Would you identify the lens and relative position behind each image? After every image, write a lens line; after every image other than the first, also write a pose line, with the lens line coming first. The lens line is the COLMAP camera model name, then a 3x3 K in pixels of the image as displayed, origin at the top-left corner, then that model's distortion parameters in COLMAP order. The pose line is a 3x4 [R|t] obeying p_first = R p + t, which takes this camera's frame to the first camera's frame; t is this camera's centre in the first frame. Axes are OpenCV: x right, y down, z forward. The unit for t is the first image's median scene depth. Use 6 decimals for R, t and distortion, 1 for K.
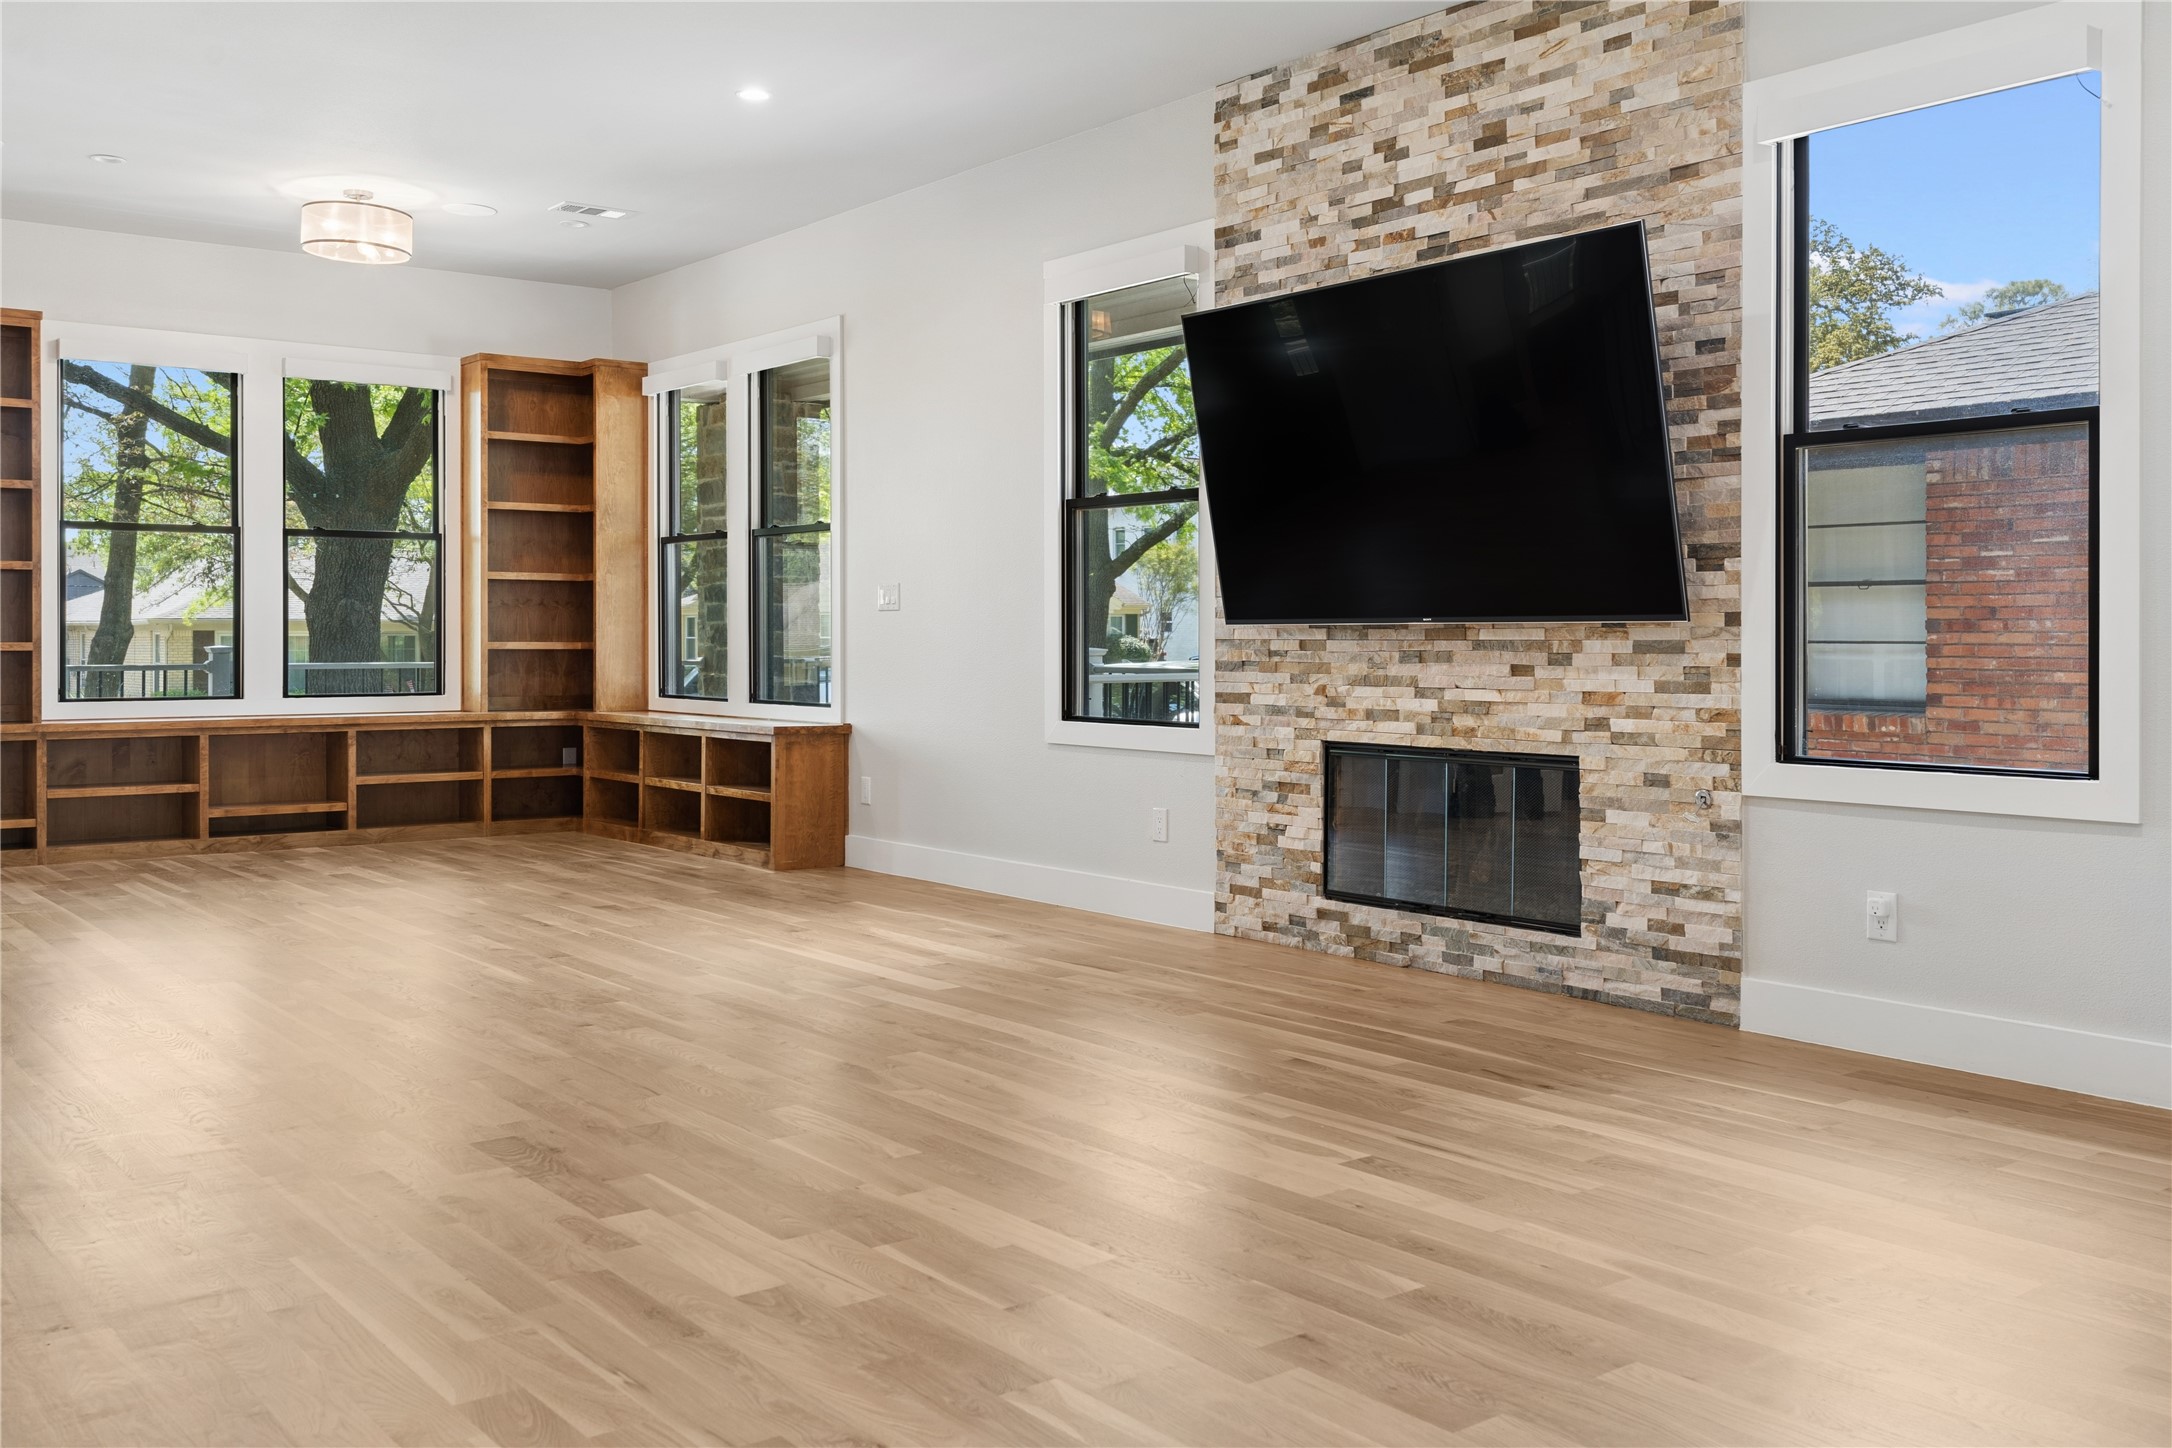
lens RADIAL K [[1933.3, 0, 1081.6], [0, 1933.3, 638.8], [0, 0, 1]] dist [0.000511, -0.001512]
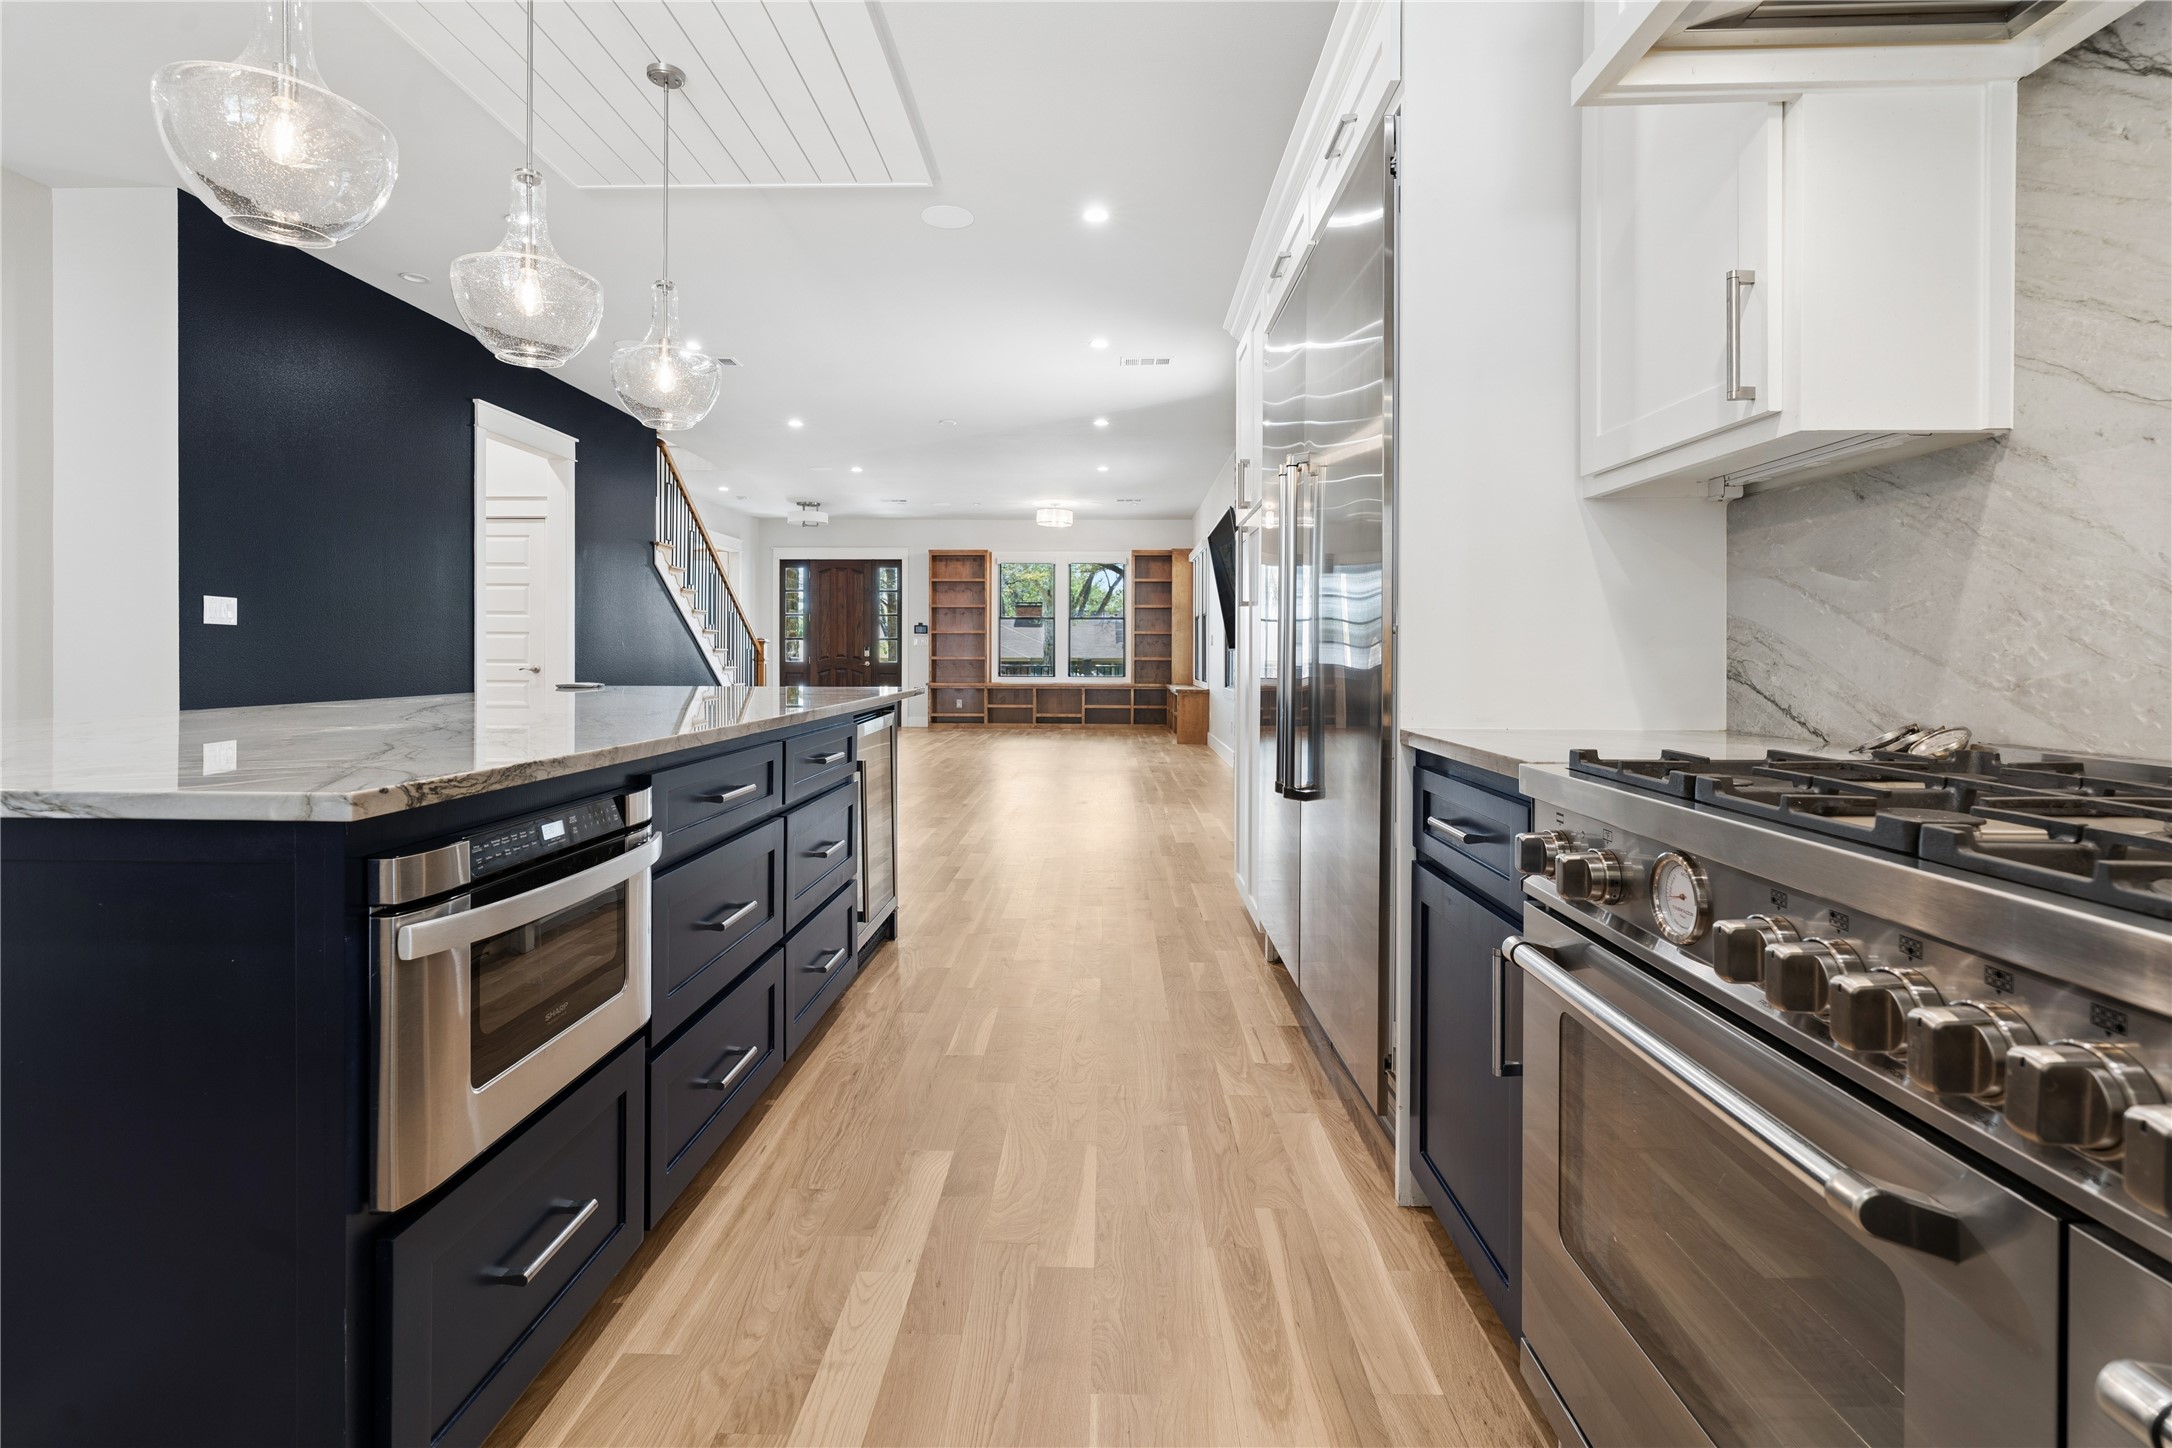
lens RADIAL K [[1001.8, 0, 1076.3], [0, 1001.8, 664.1], [0, 0, 1]] dist [-0.000737, -0.000090]
pose [[0.767157, 0.010663, -0.641371, 0.539768], [-0.003309, 0.999914, 0.012666, -0.006400], [0.641451, -0.007595, 0.767126, -0.123041]]
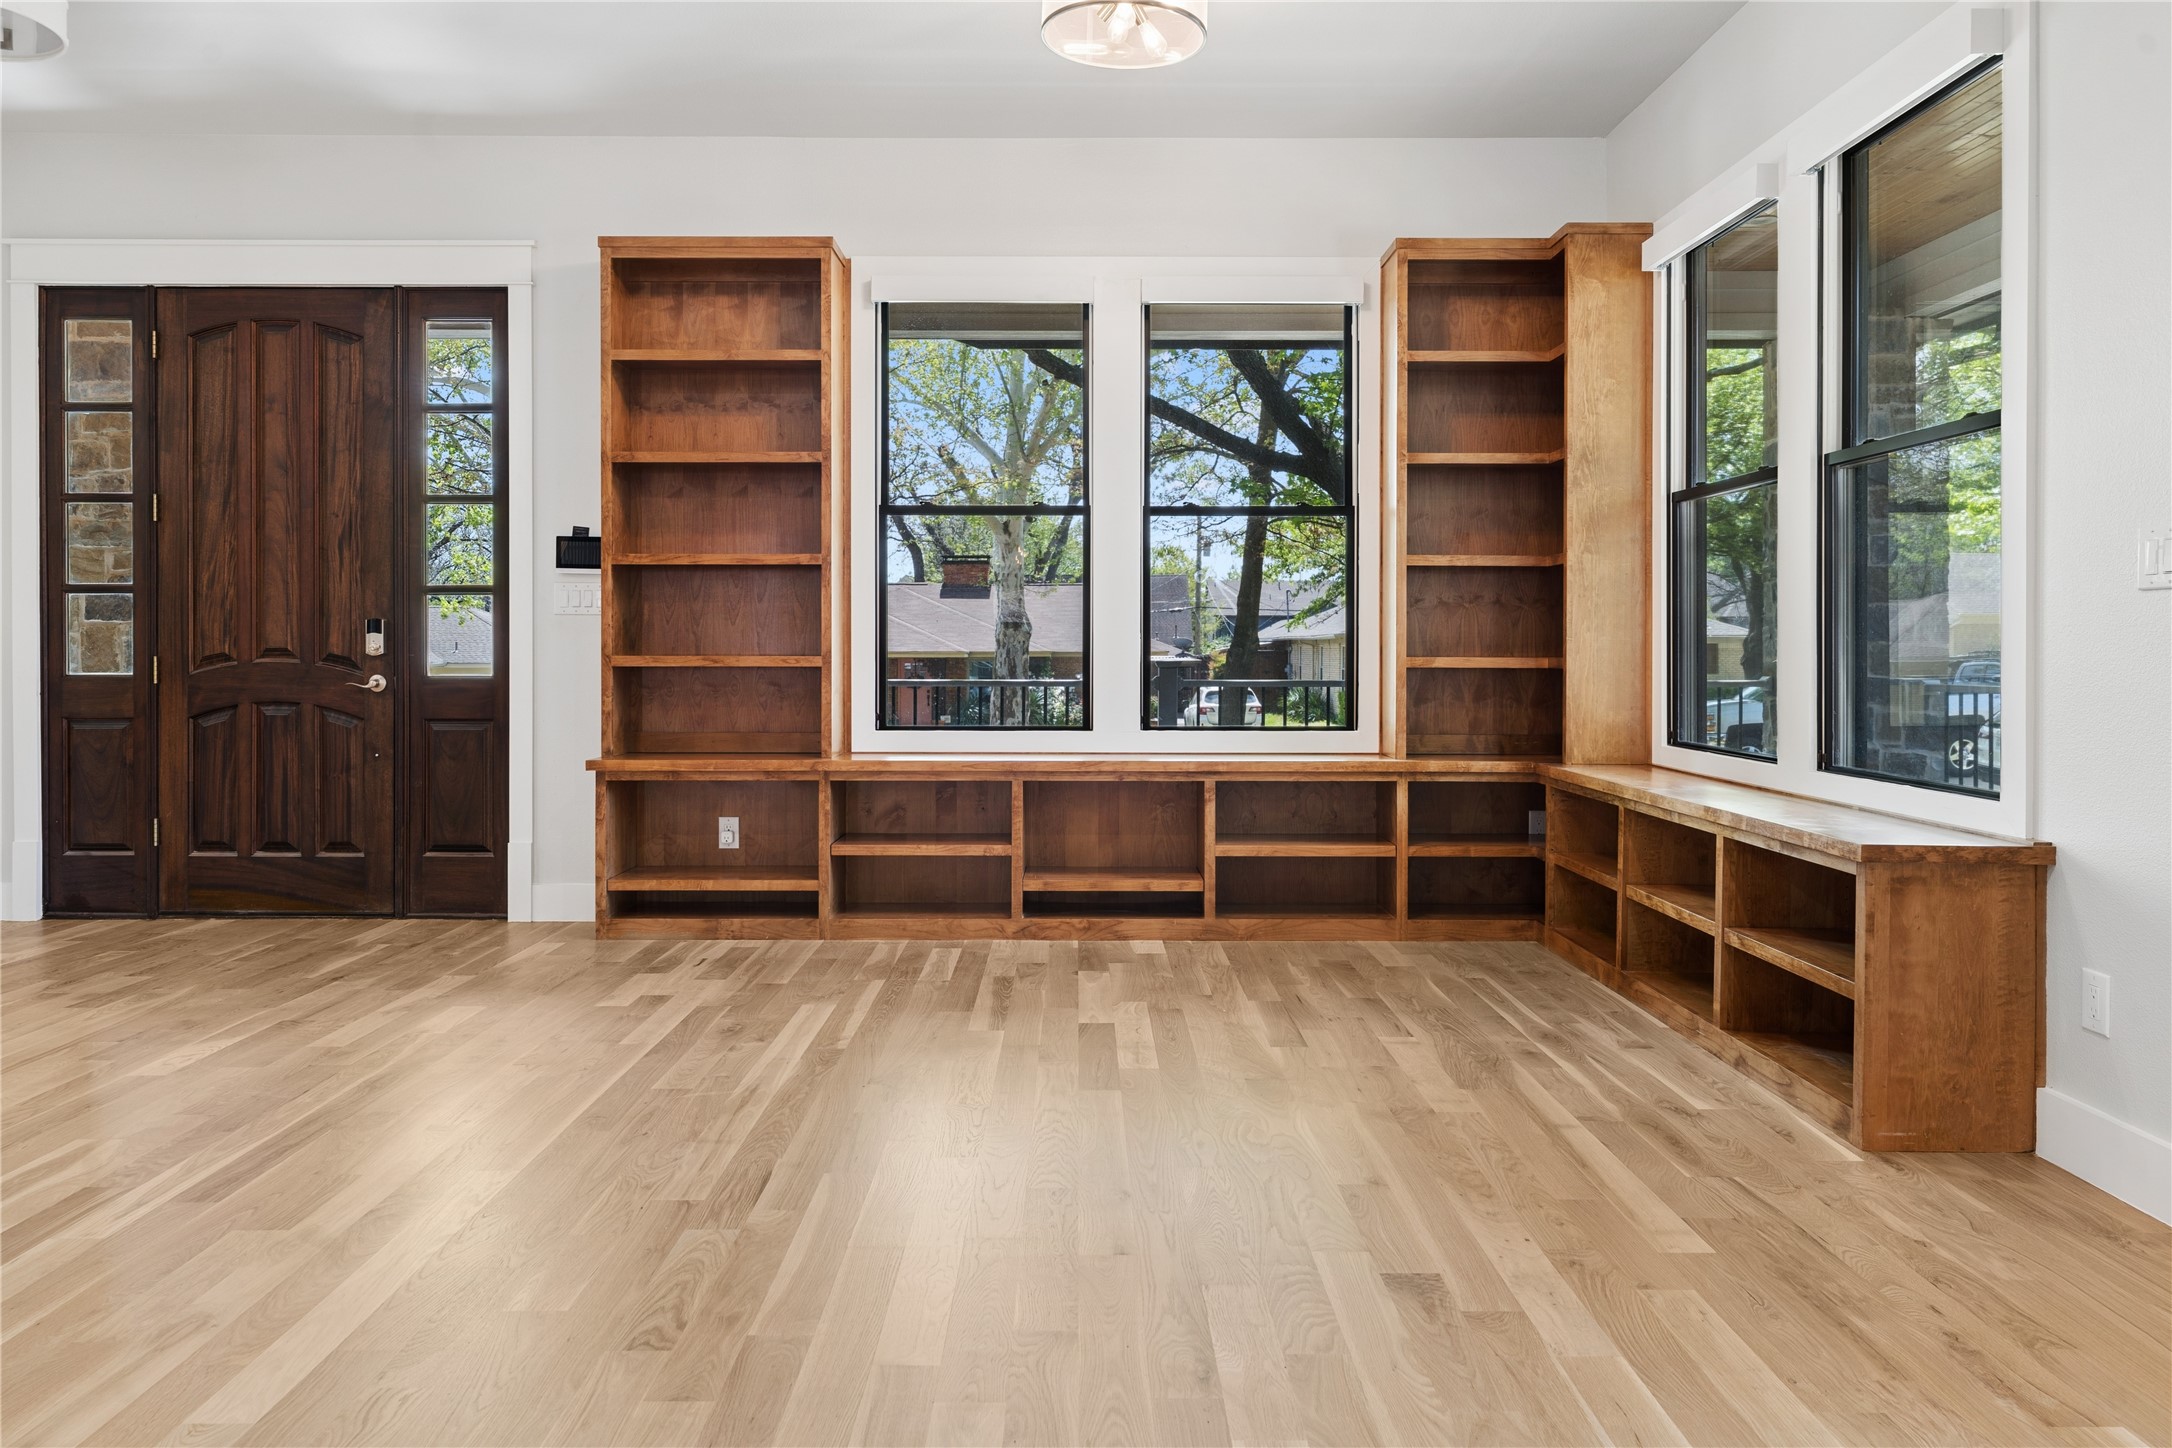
lens RADIAL K [[1465.9, 0, 1089.9], [0, 1465.9, 664.9], [0, 0, 1]] dist [0.004834, 0.000818]
pose [[0.793505, 0.007395, -0.608519, -0.080475], [-0.001502, 0.999947, 0.010193, -0.000797], [0.608562, -0.007175, 0.793474, 0.531268]]
